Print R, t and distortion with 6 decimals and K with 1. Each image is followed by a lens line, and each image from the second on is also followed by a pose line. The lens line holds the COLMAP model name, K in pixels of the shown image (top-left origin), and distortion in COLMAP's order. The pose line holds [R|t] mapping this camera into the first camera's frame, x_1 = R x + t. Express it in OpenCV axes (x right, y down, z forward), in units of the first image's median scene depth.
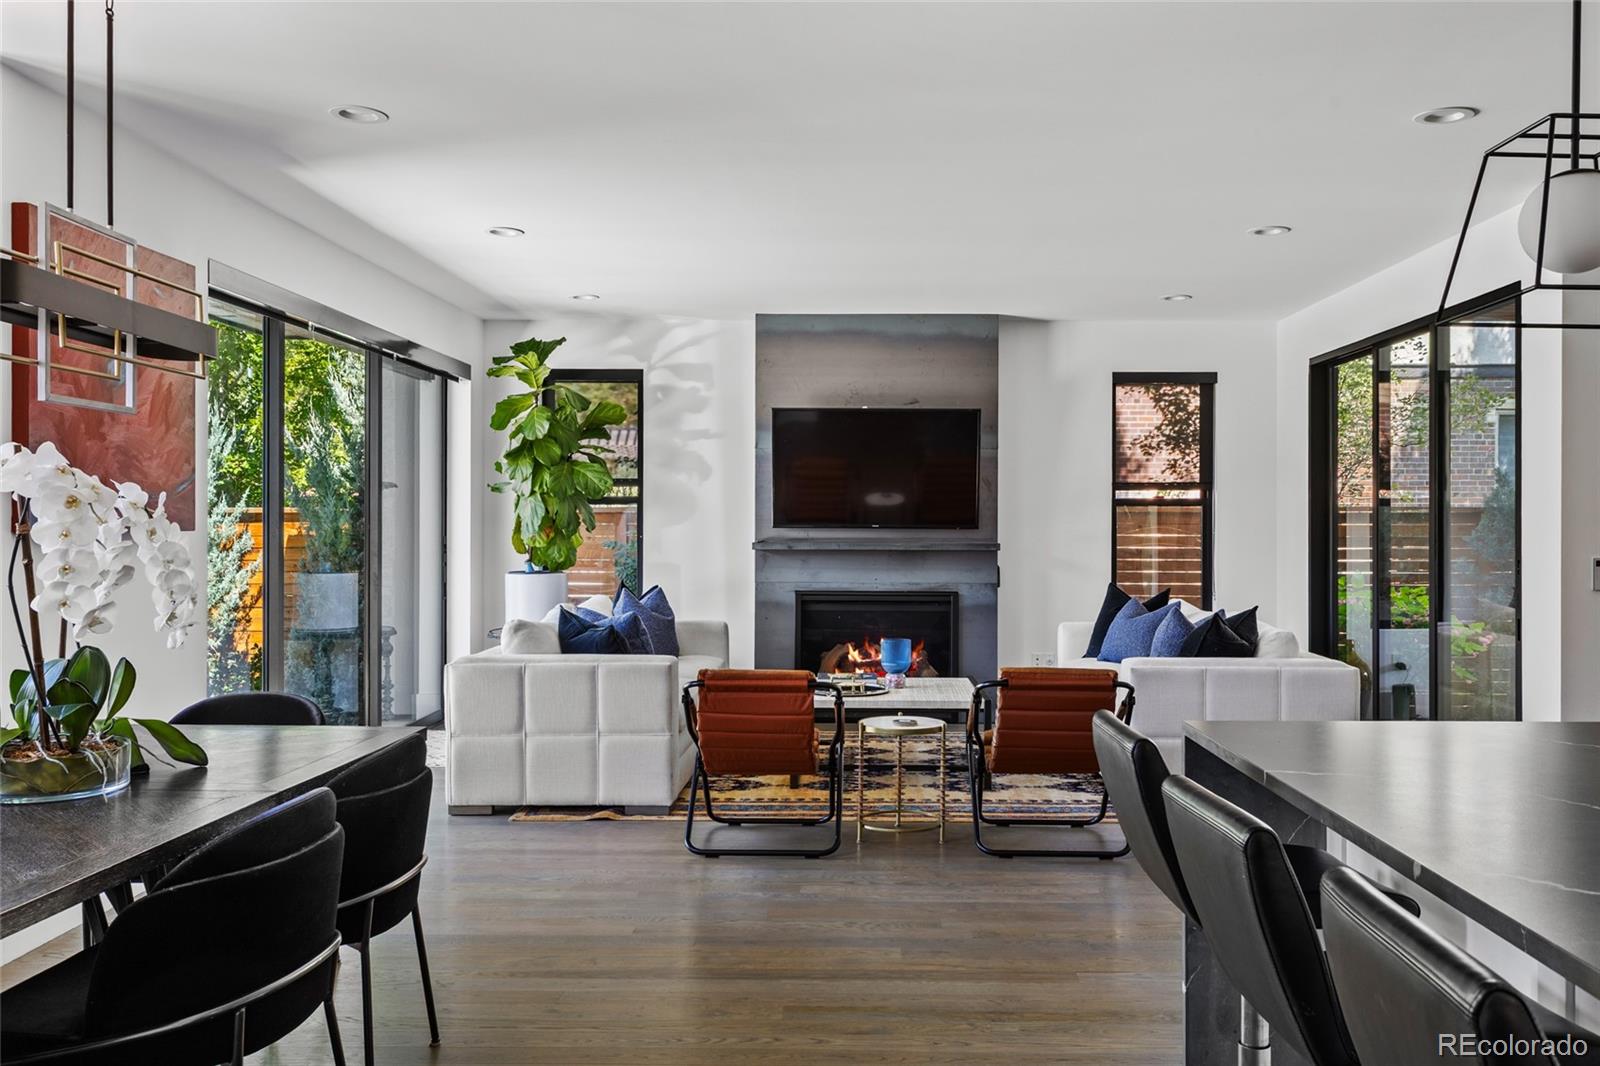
lens RADIAL K [[1312.7, 0, 839.2], [0, 1312.7, 521.8], [0, 0, 1]] dist [0.013684, 0.002678]
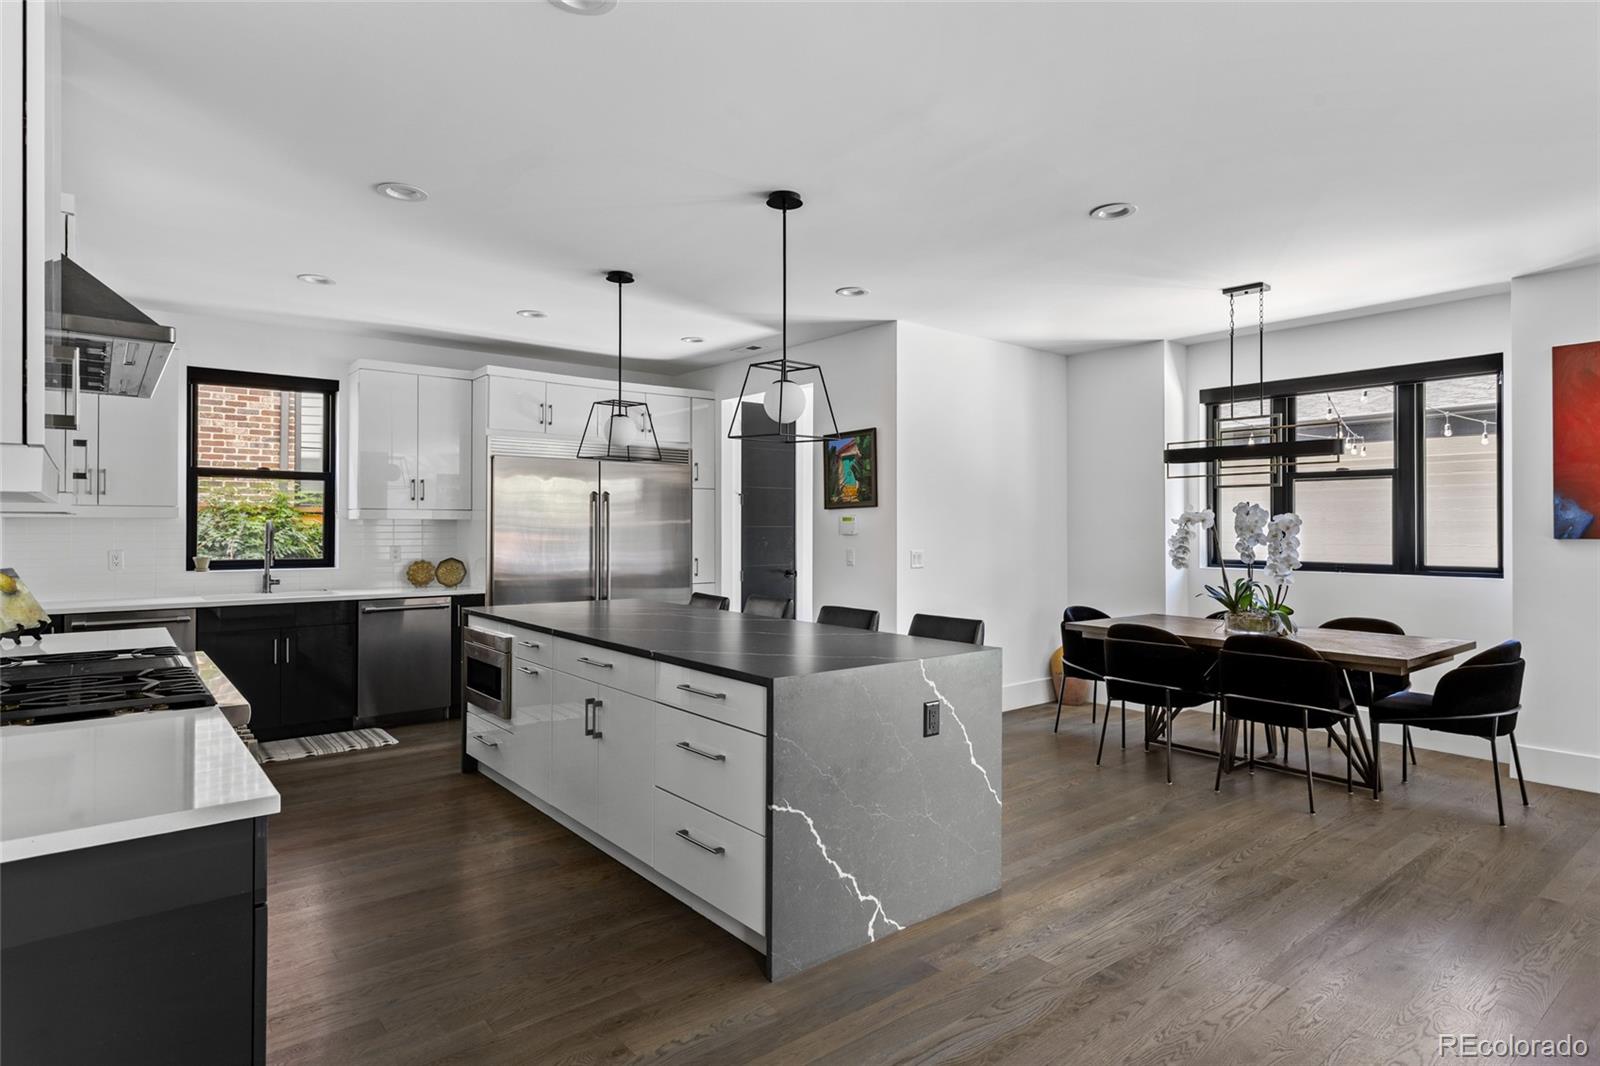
lens RADIAL K [[865.1, 0, 803.6], [0, 865.1, 523.2], [0, 0, 1]] dist [0.000438, 0.001002]
pose [[-0.763666, -0.008009, -0.645562, 0.407968], [-0.004431, 0.999965, -0.007164, 0.000847], [0.645597, -0.002611, -0.763674, 0.587619]]
